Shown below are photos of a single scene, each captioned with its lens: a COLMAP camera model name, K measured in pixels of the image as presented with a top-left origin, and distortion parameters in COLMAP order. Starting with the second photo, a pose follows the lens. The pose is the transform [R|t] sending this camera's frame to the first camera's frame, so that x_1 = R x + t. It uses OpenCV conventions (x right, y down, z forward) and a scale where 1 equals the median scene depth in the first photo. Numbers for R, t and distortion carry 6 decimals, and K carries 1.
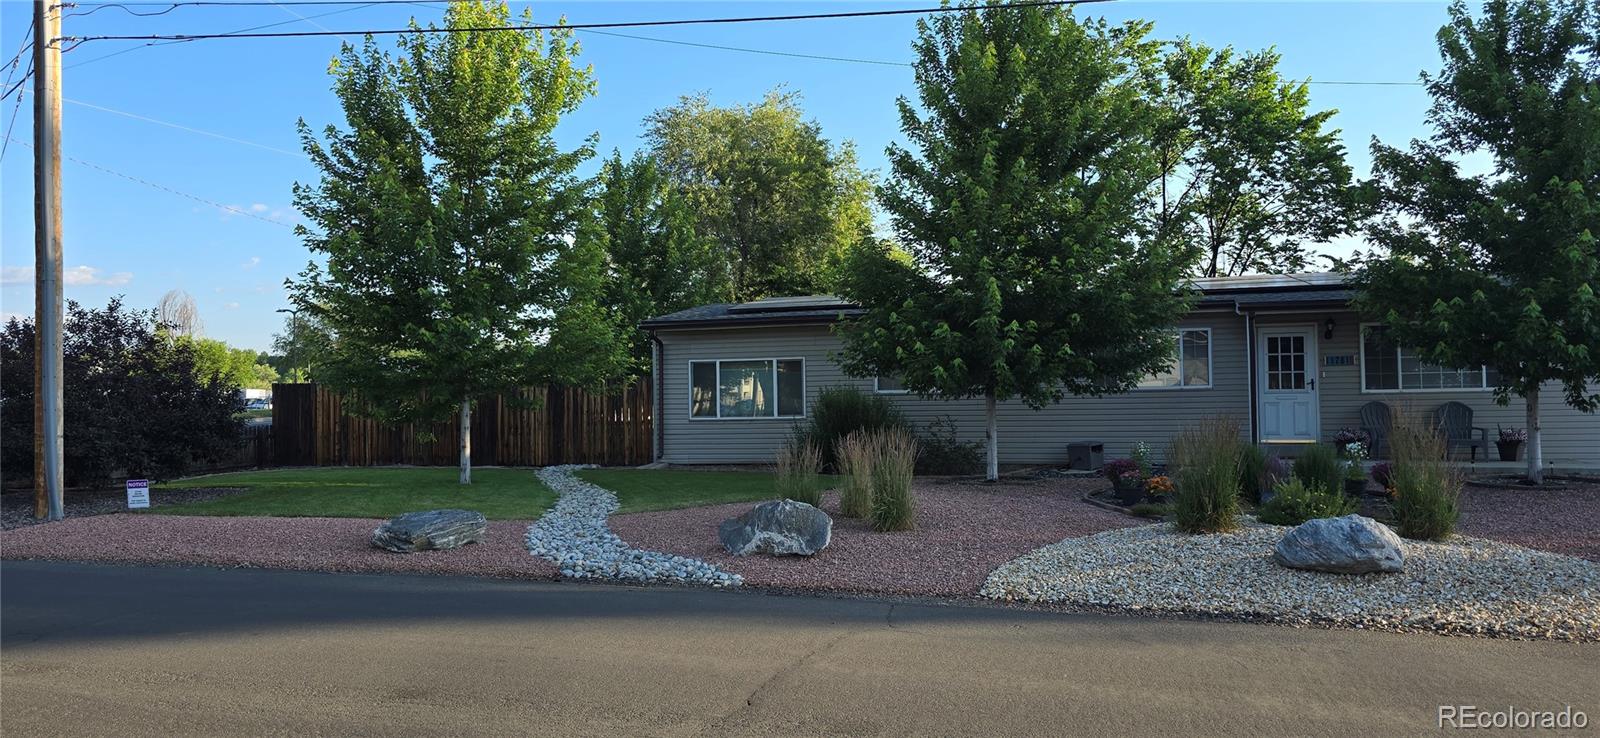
lens RADIAL K [[1154.9, 0, 800.0], [0, 1154.9, 369.0], [0, 0, 1]] dist [0.122662, -0.139853]
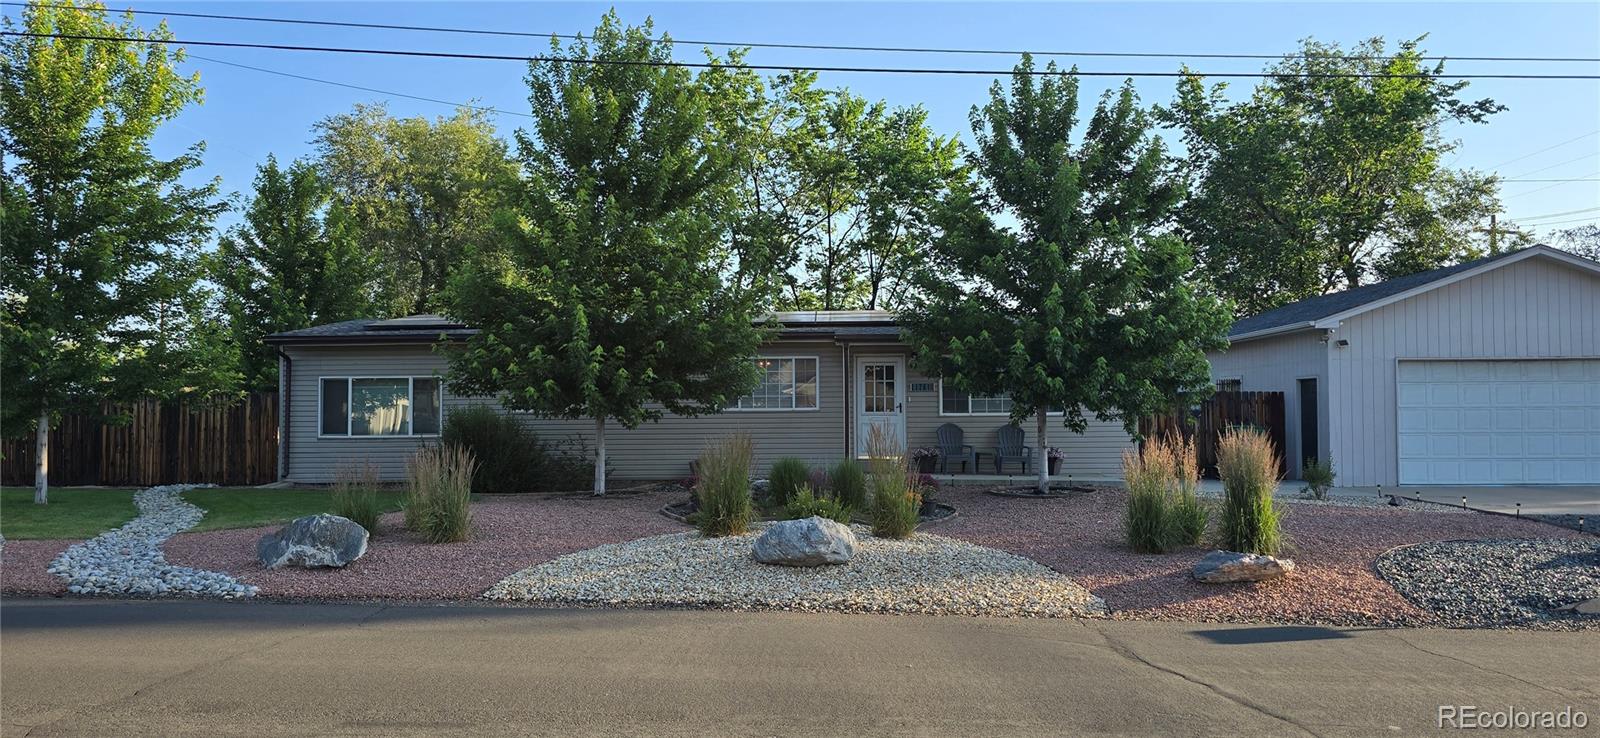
lens RADIAL K [[1154.9, 0, 800.0], [0, 1154.9, 369.0], [0, 0, 1]] dist [0.122662, -0.139853]
pose [[0.975115, 0.019592, 0.220830, 0.096517], [-0.015683, 0.999688, -0.019445, -0.001405], [-0.221142, 0.015498, 0.975118, -0.068937]]
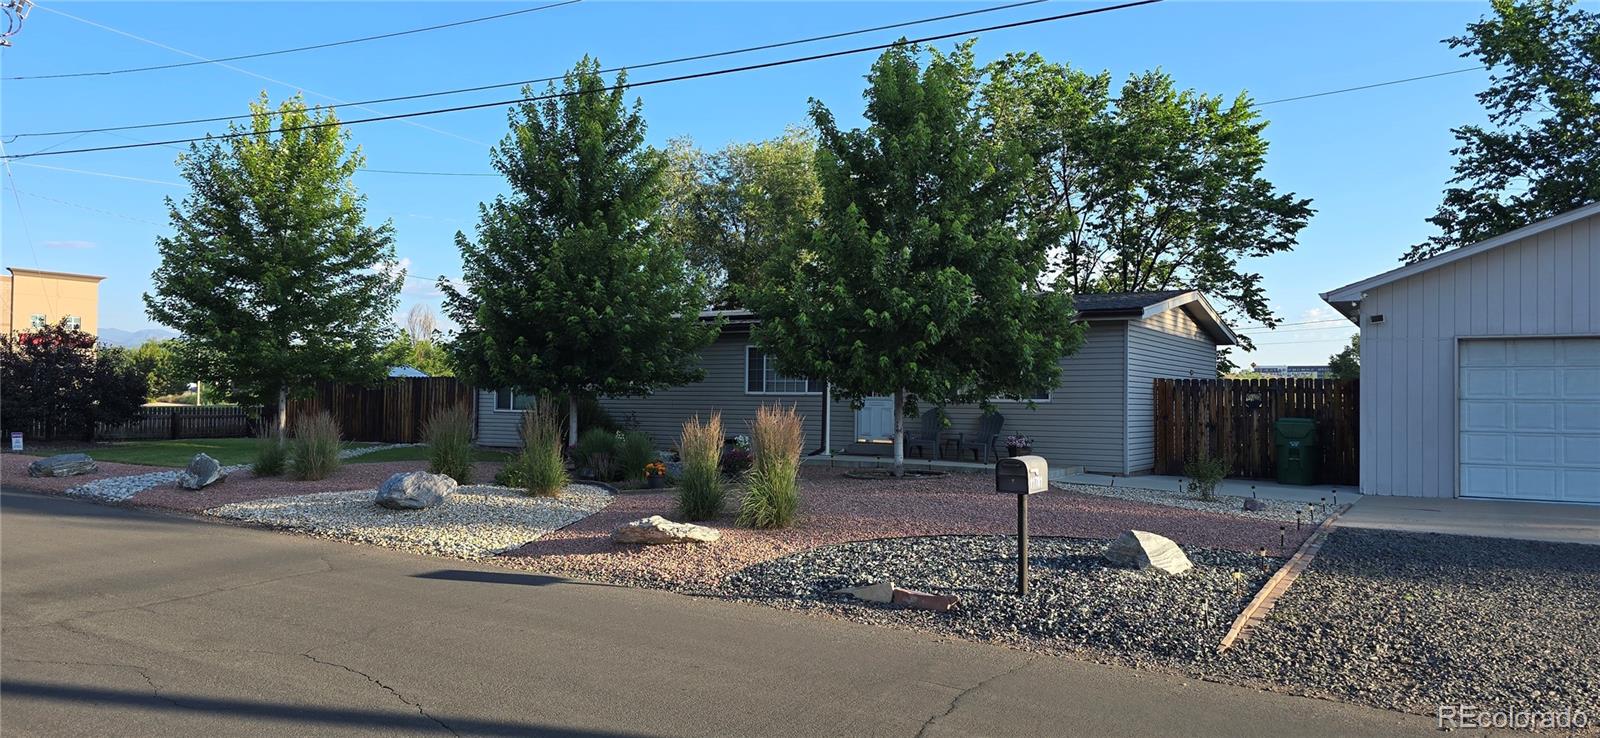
lens RADIAL K [[1154.9, 0, 800.0], [0, 1154.9, 369.0], [0, 0, 1]] dist [0.122662, -0.139853]
pose [[0.938148, 0.017201, -0.345808, 0.788784], [-0.021083, 0.999750, -0.007468, 0.000033], [0.345593, 0.014297, 0.938276, -0.097132]]
